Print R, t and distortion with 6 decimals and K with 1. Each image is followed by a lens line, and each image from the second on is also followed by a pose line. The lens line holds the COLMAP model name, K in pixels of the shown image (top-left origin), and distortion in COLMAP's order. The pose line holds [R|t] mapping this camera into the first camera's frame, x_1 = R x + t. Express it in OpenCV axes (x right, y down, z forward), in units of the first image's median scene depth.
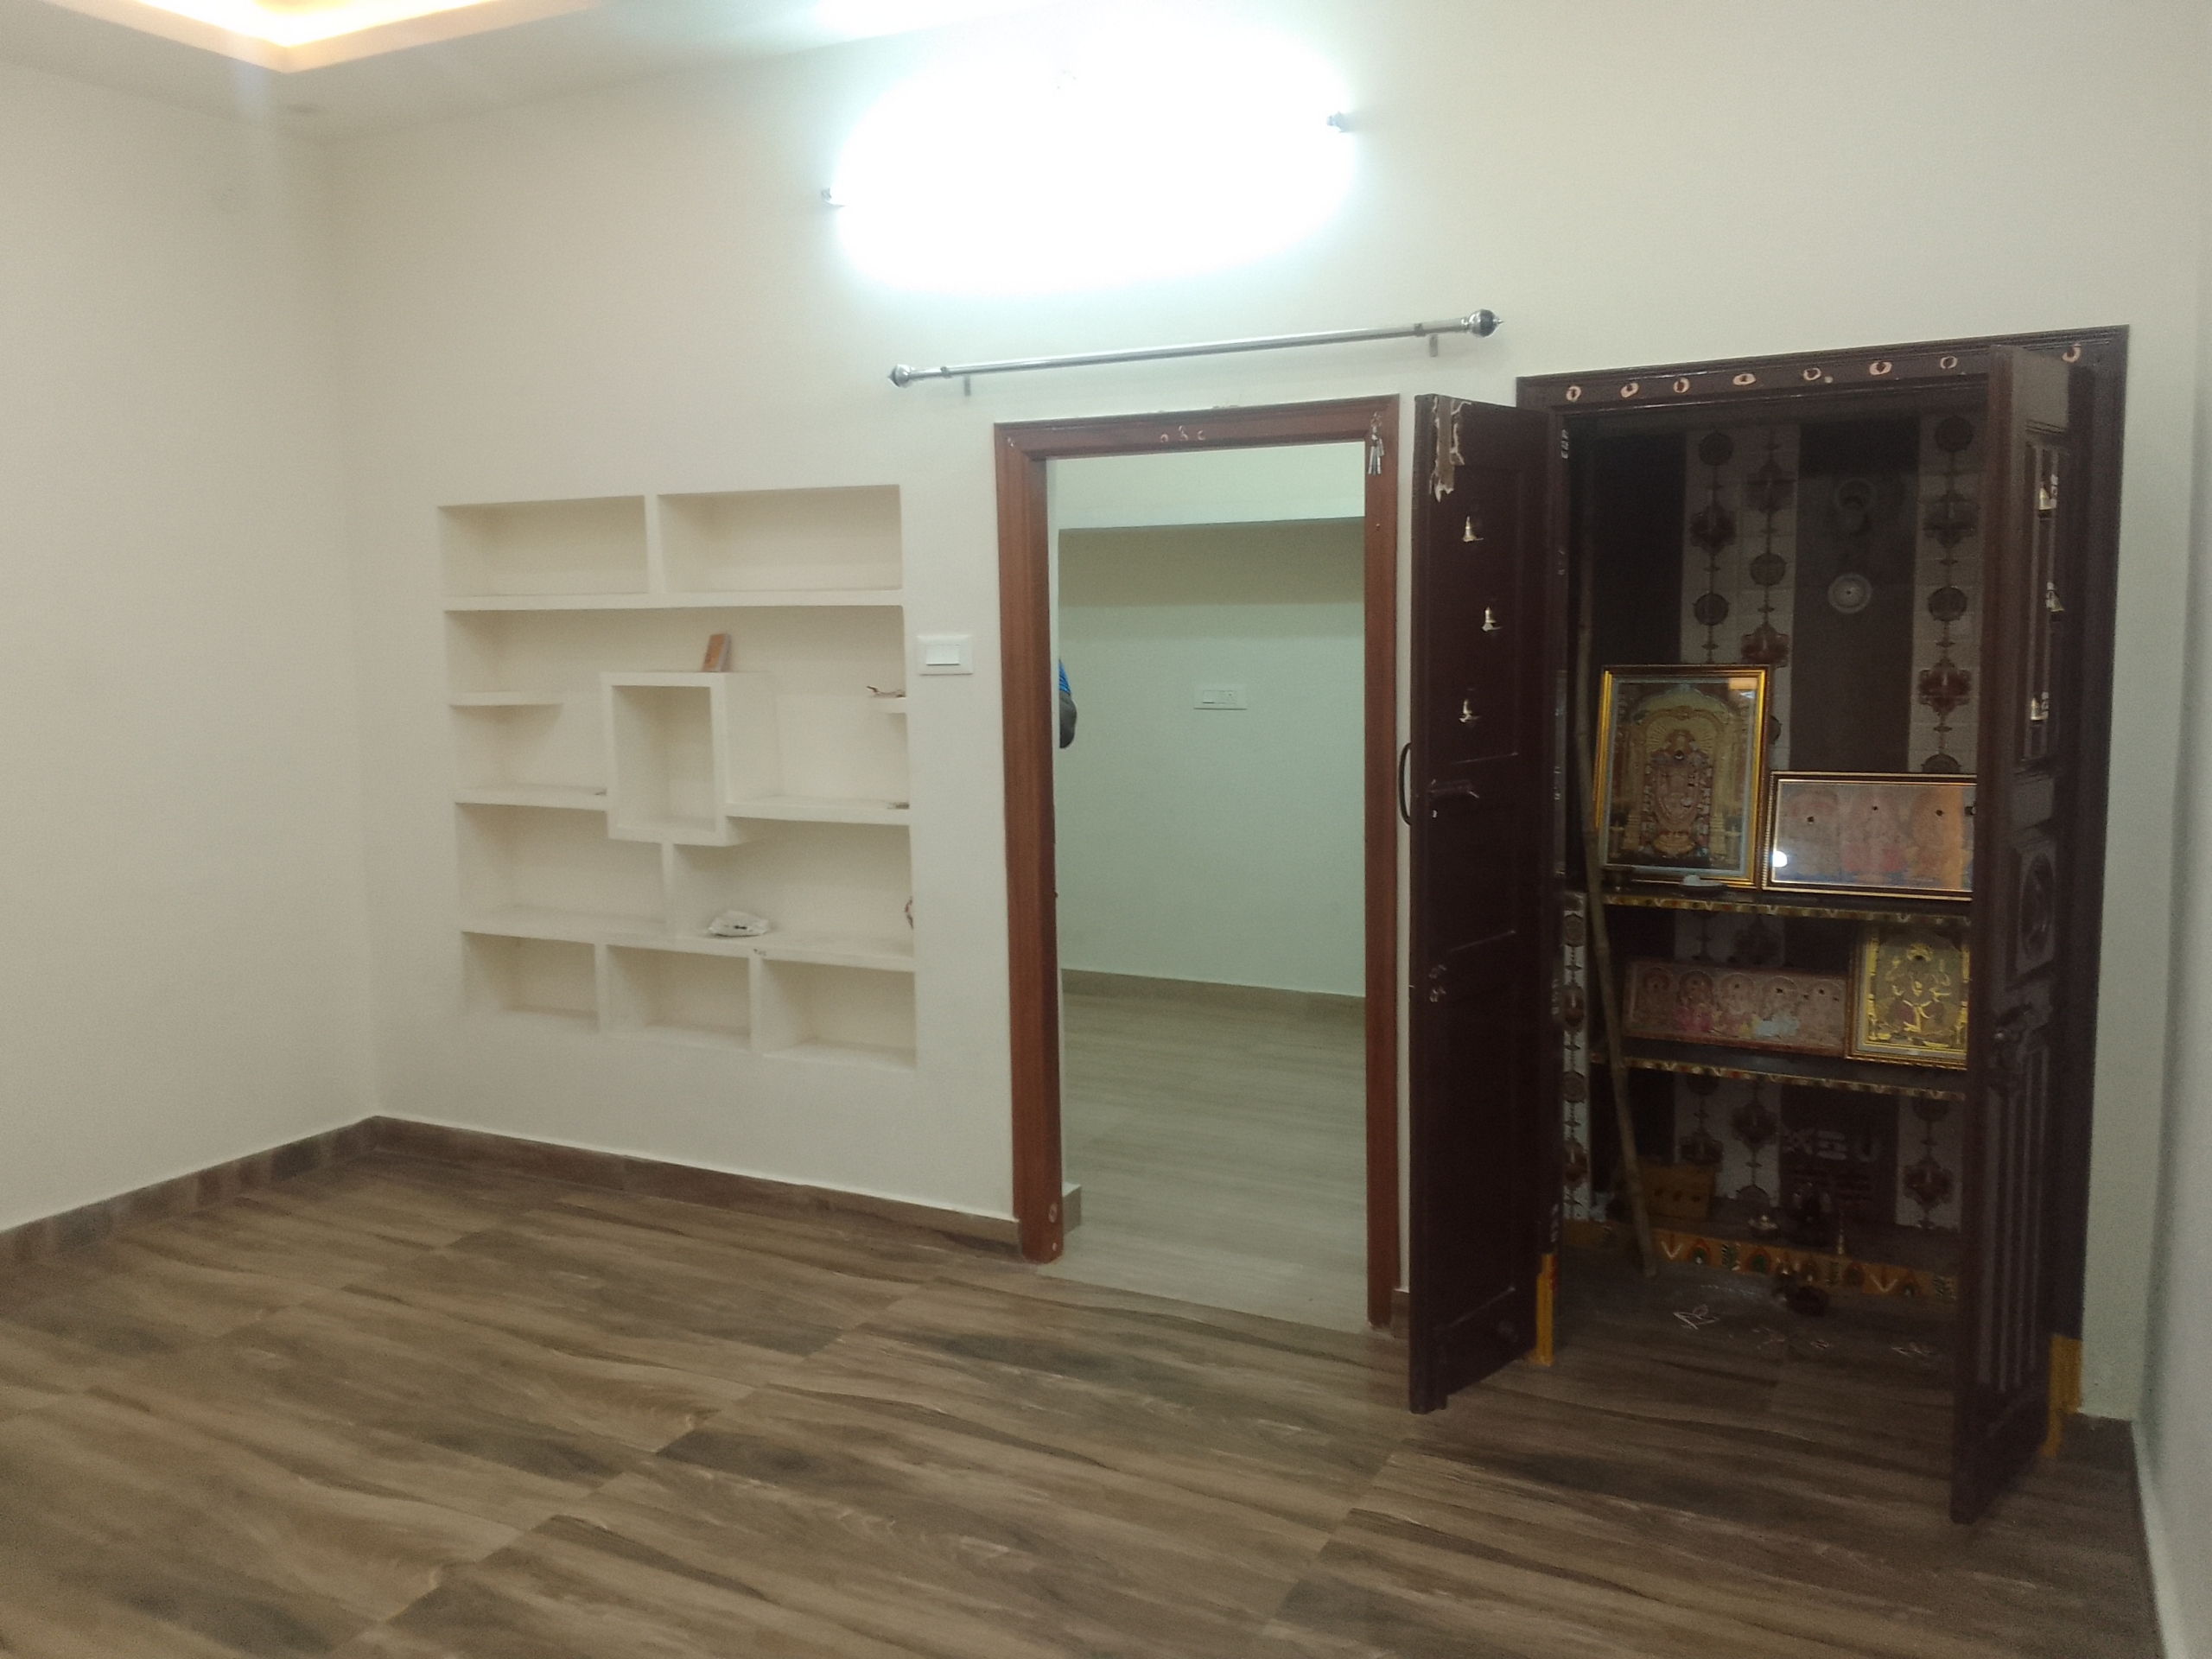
lens RADIAL K [[1785.4, 0, 1106.0], [0, 1785.4, 829.5], [0, 0, 1]] dist [0.142048, -0.280754]
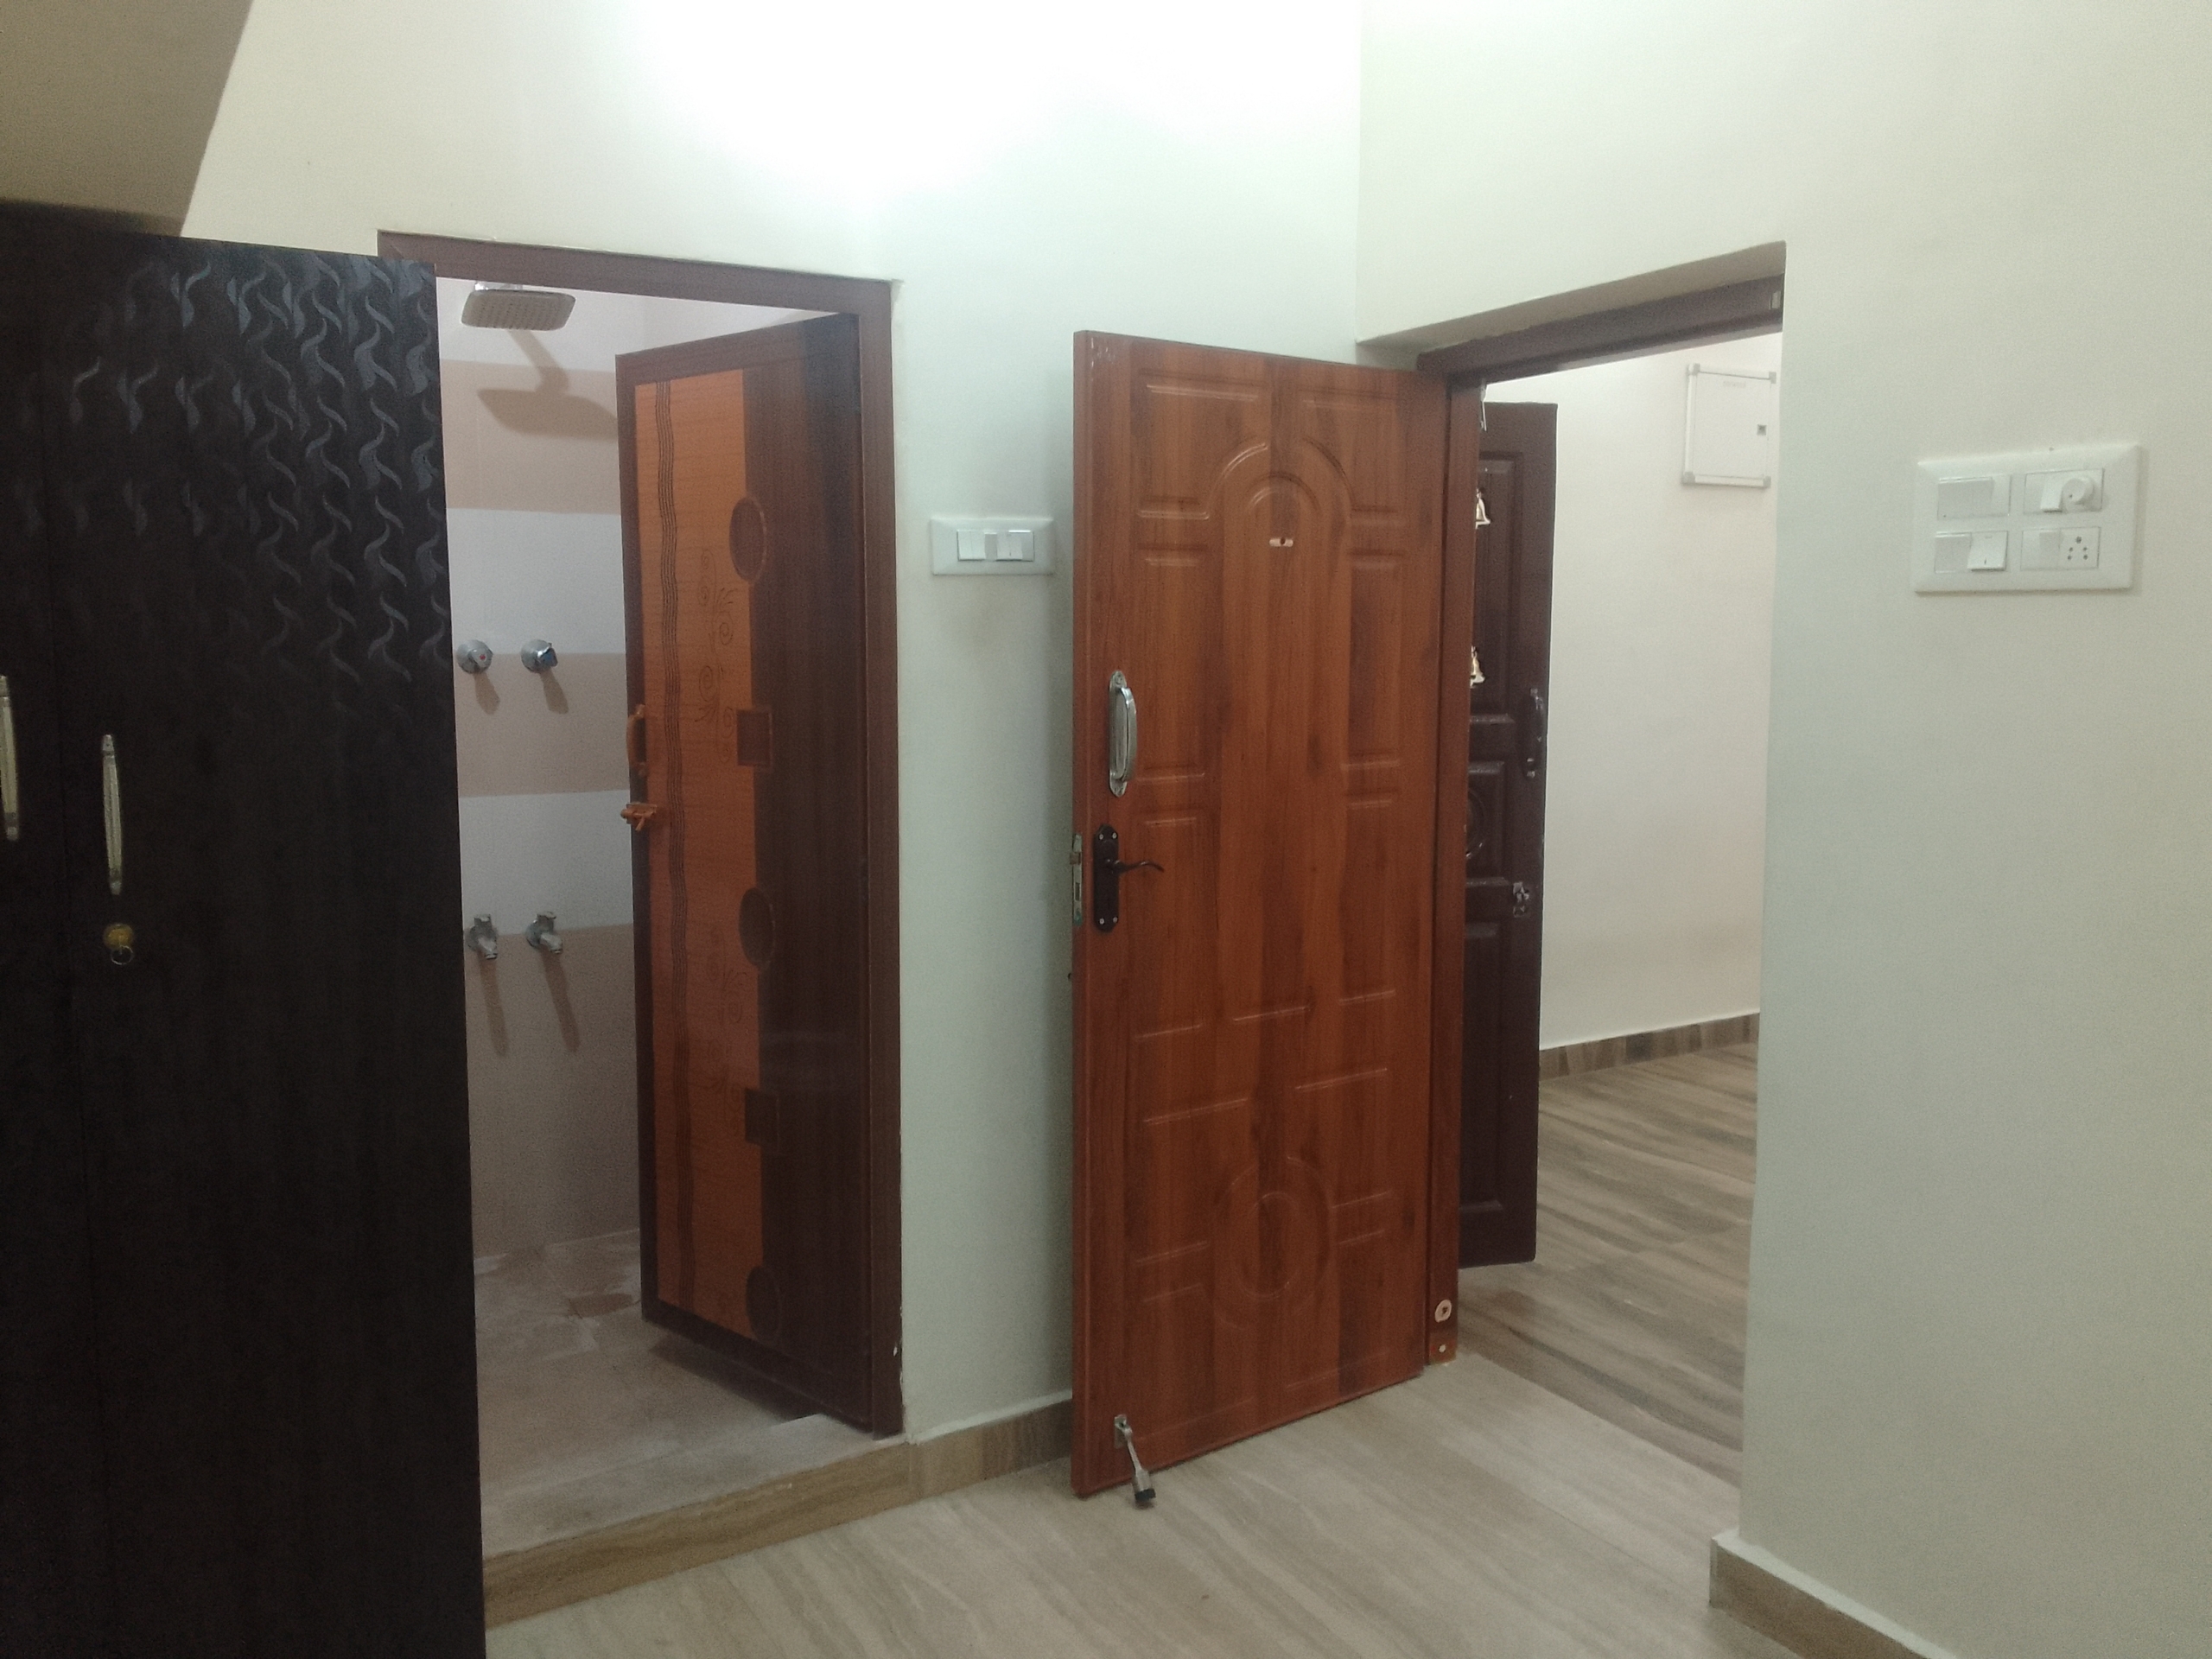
lens RADIAL K [[1751.6, 0, 1110.8], [0, 1751.6, 785.5], [0, 0, 1]] dist [0.000858, -0.002172]
pose [[-0.846649, -0.032943, 0.531131, -0.142228], [0.078100, 0.979583, 0.185252, -0.157051], [-0.526390, 0.198325, -0.826790, 1.510646]]
